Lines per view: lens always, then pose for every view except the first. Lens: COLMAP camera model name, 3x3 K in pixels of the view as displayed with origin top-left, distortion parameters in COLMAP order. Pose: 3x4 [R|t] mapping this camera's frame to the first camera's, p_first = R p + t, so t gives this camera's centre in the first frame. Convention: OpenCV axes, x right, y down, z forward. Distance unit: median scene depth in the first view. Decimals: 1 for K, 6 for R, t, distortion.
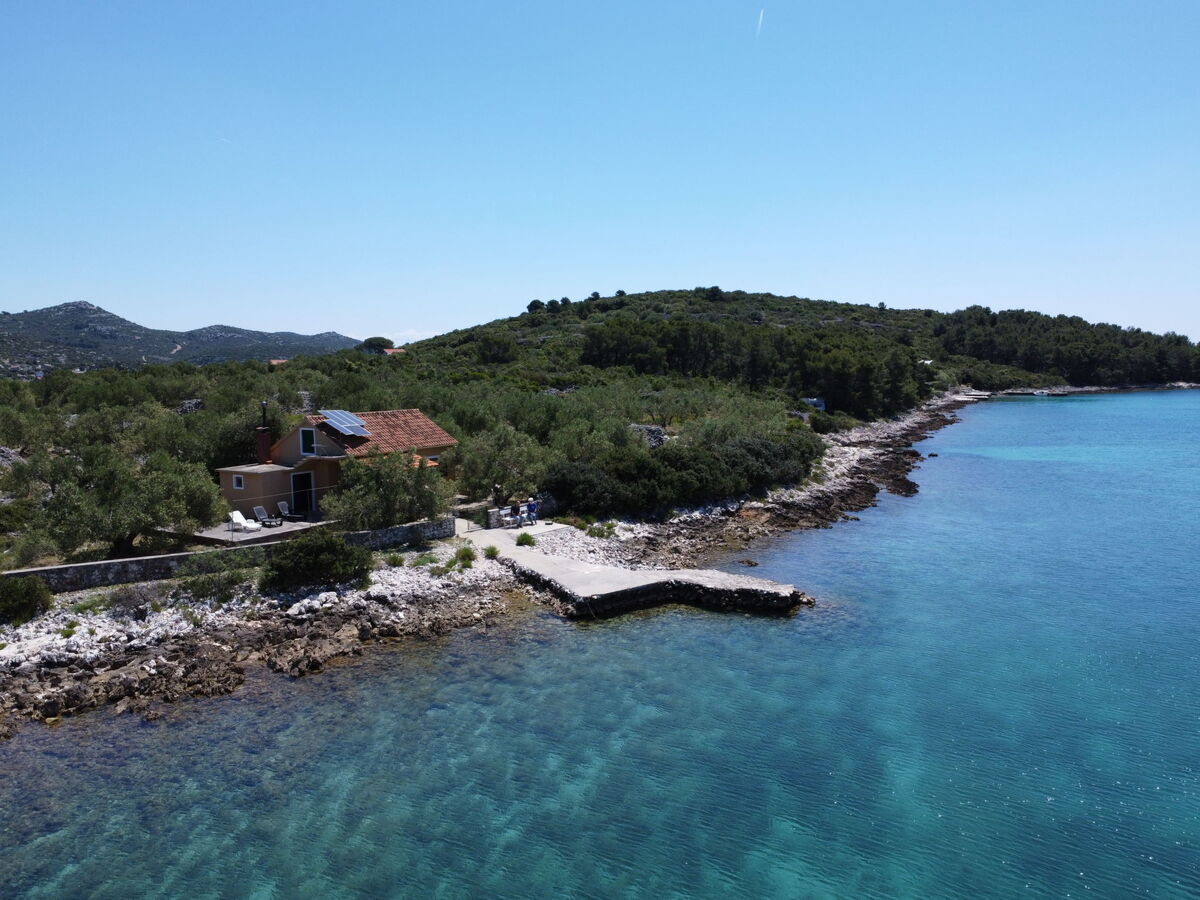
lens RADIAL K [[896.9, 0, 601.5], [0, 896.9, 454.7], [0, 0, 1]] dist [0.004160, -0.007449]
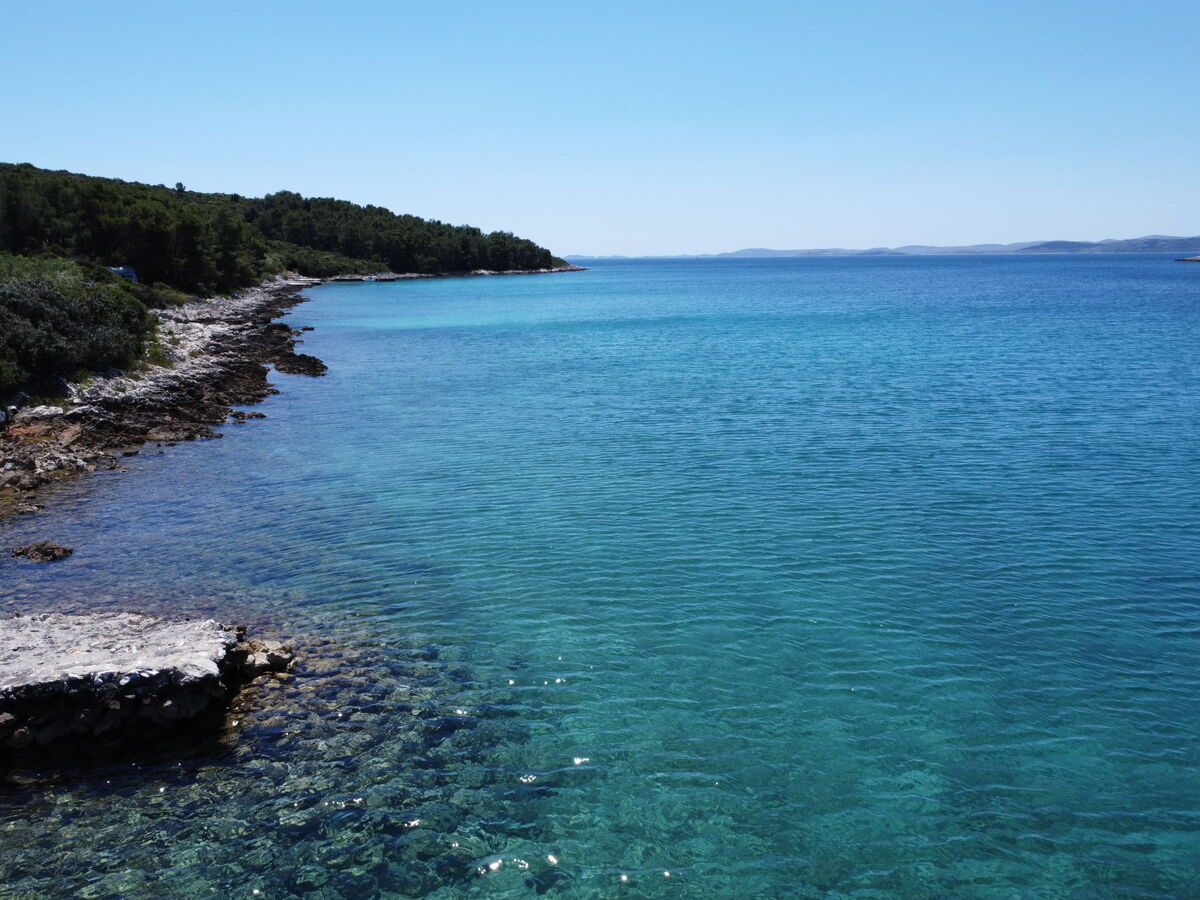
lens RADIAL K [[896.9, 0, 601.1], [0, 896.9, 454.3], [0, 0, 1]] dist [0.004160, -0.007449]
pose [[0.744277, -0.138260, 0.653403, 0.077837], [0.068424, 0.988975, 0.131327, 0.037410], [-0.664357, -0.053036, 0.745532, 0.450838]]
